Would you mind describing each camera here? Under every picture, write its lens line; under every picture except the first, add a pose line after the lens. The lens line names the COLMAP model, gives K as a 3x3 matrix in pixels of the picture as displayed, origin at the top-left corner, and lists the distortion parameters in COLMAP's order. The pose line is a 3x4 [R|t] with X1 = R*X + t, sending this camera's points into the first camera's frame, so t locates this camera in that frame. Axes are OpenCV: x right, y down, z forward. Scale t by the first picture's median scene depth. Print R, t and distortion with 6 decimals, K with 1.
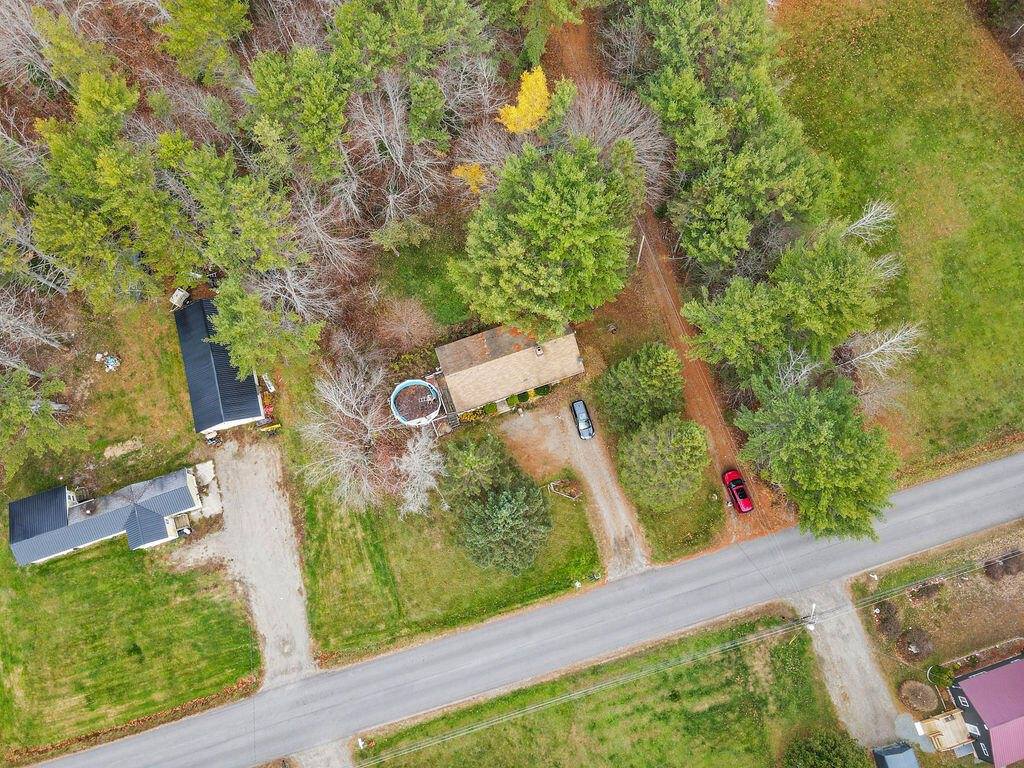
lens RADIAL K [[756.3, 0, 512.0], [0, 756.3, 384.0], [0, 0, 1]] dist [0.014541, 0.002127]
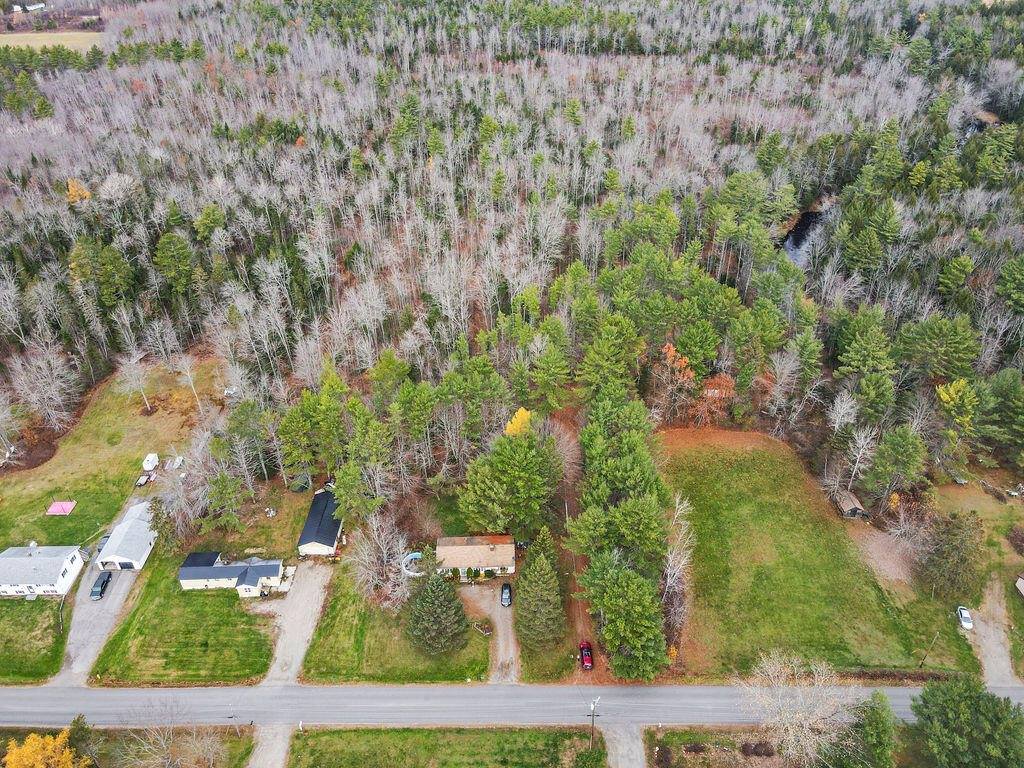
lens RADIAL K [[772.2, 0, 512.0], [0, 772.2, 384.0], [0, 0, 1]] dist [0.031990, 0.005739]
pose [[0.952998, 0.158624, -0.258134, 0.483268], [-0.289069, 0.731209, -0.617877, 0.774330], [0.090739, 0.663454, 0.742694, -0.571788]]
